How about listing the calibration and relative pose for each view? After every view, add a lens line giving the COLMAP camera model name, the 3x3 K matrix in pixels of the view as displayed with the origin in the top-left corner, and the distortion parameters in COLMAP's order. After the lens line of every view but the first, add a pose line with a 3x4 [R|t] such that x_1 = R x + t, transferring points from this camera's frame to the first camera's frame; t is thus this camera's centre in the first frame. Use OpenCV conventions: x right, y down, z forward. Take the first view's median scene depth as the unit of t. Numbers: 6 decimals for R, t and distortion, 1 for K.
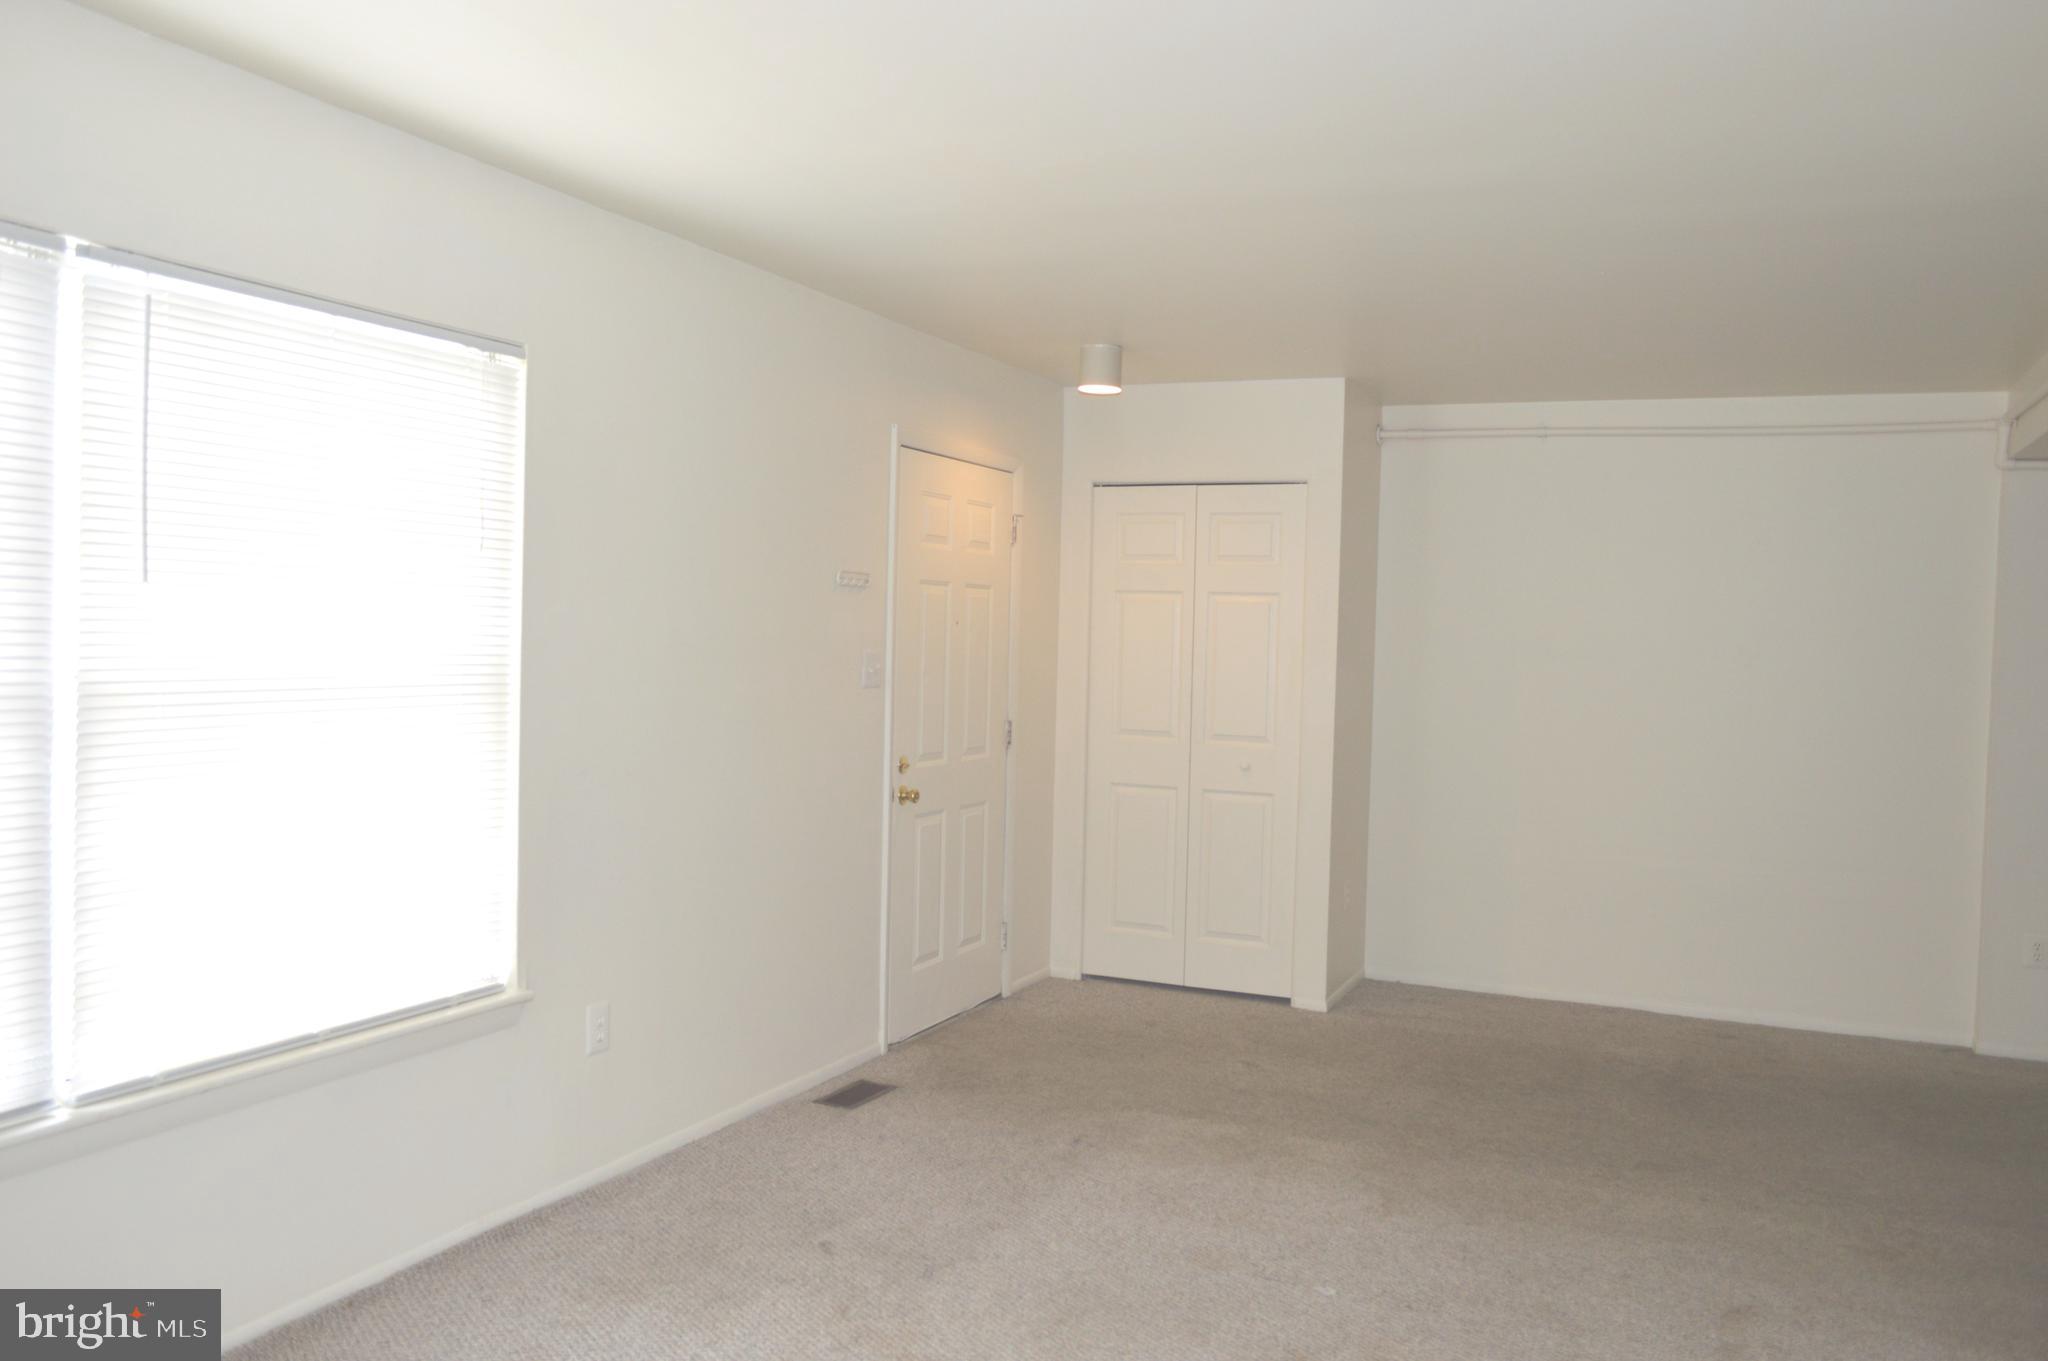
lens RADIAL K [[1608.3, 0, 1034.4], [0, 1608.3, 670.2], [0, 0, 1]] dist [-0.008217, 0.004265]
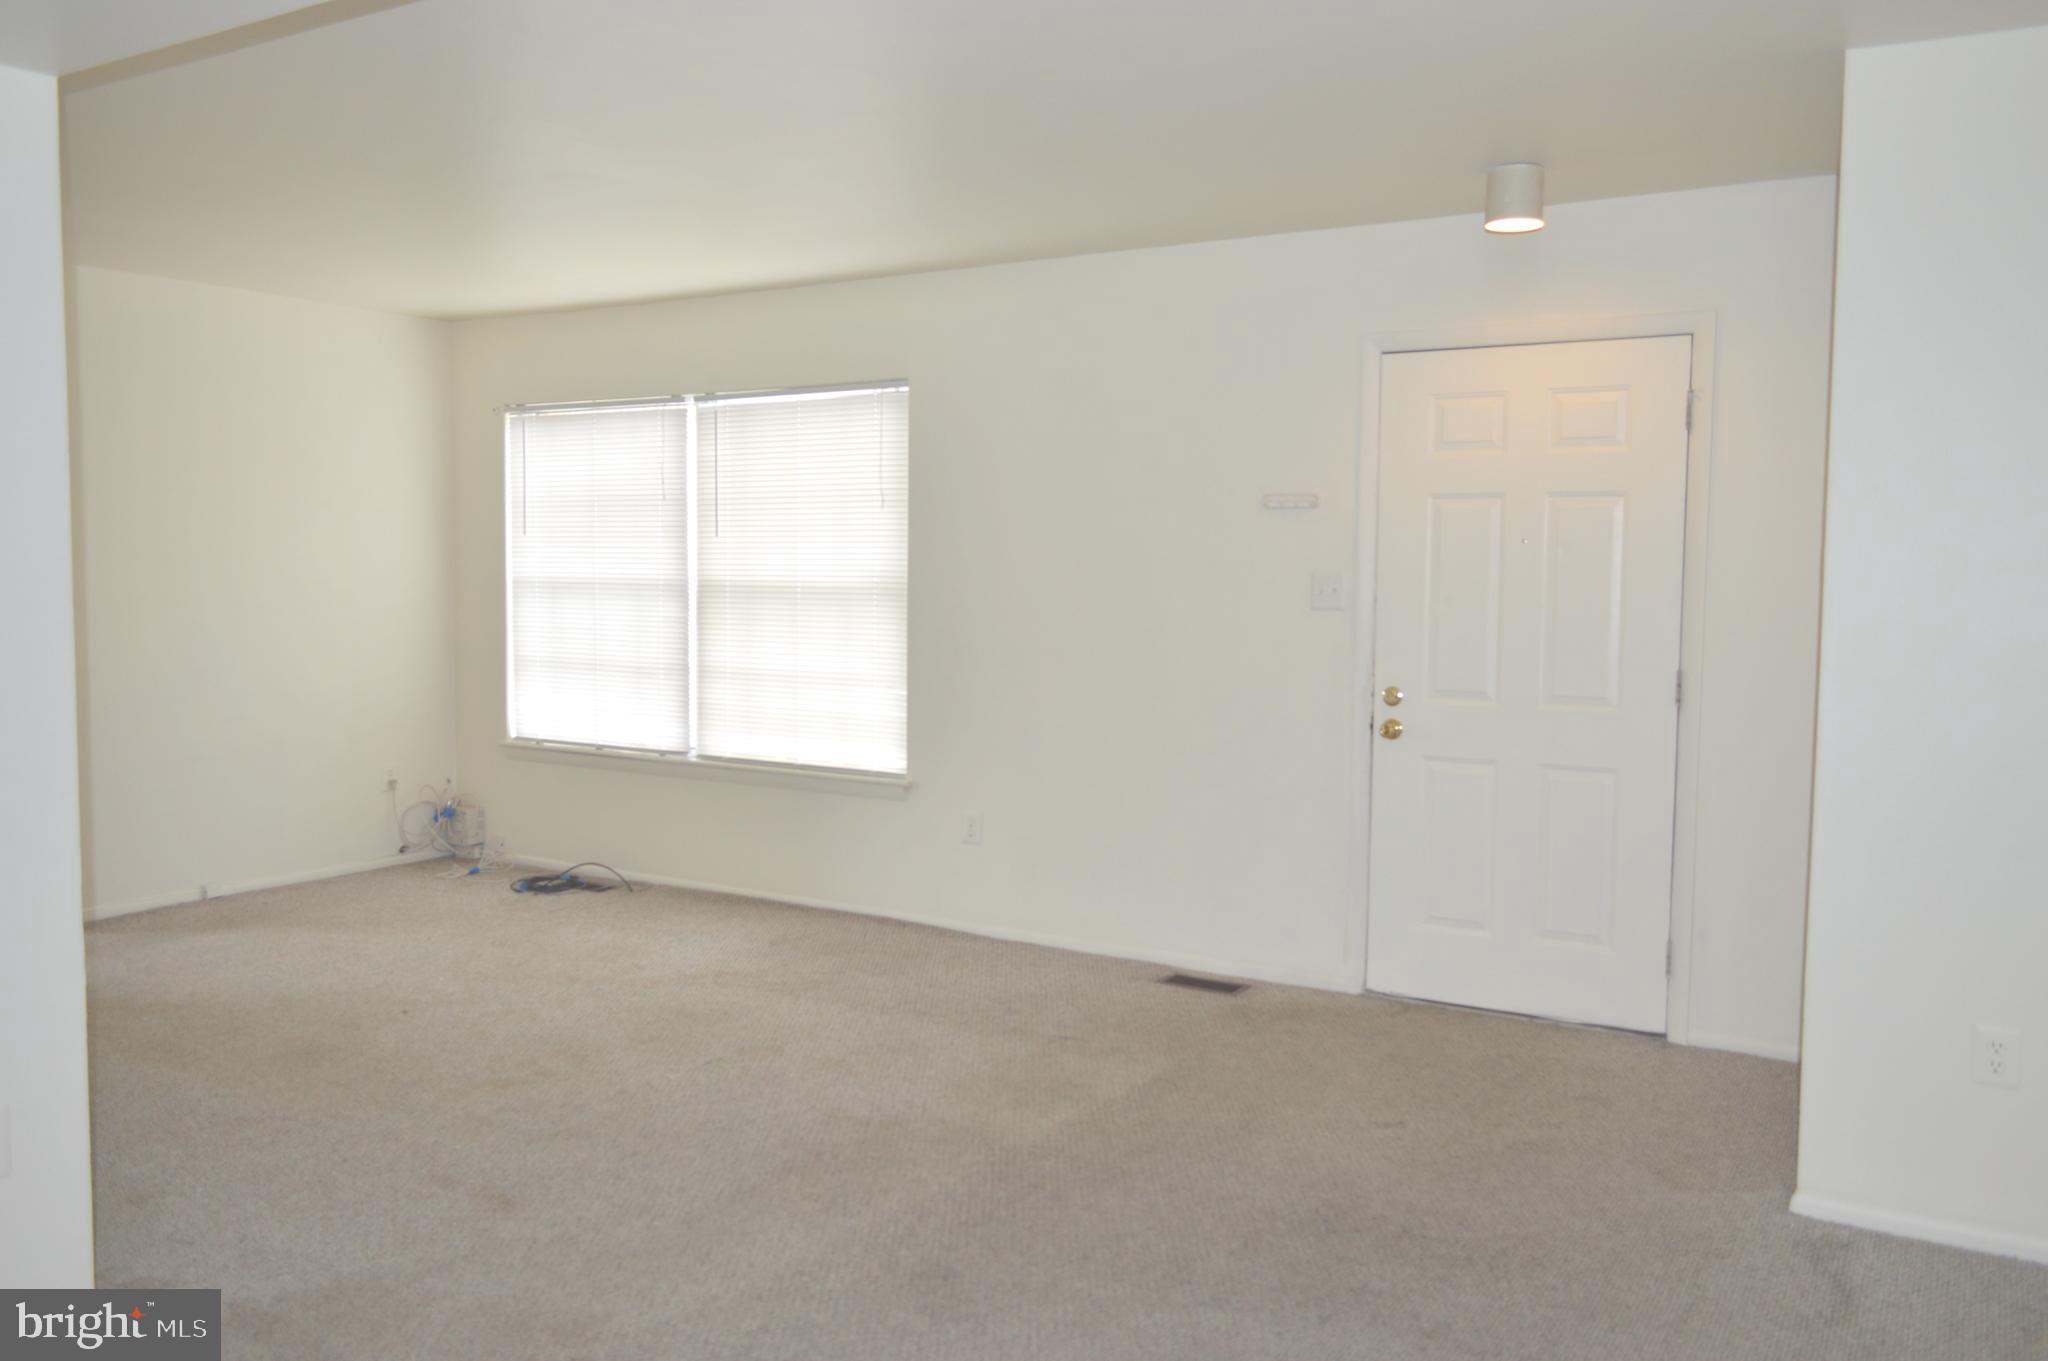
lens RADIAL K [[1608.3, 0, 1034.4], [0, 1608.3, 670.2], [0, 0, 1]] dist [-0.008217, 0.004265]
pose [[-0.123684, 0.037583, -0.991610, 1.356313], [-0.035992, 0.998455, 0.042332, 0.017292], [0.991669, 0.040926, -0.122141, 1.419059]]
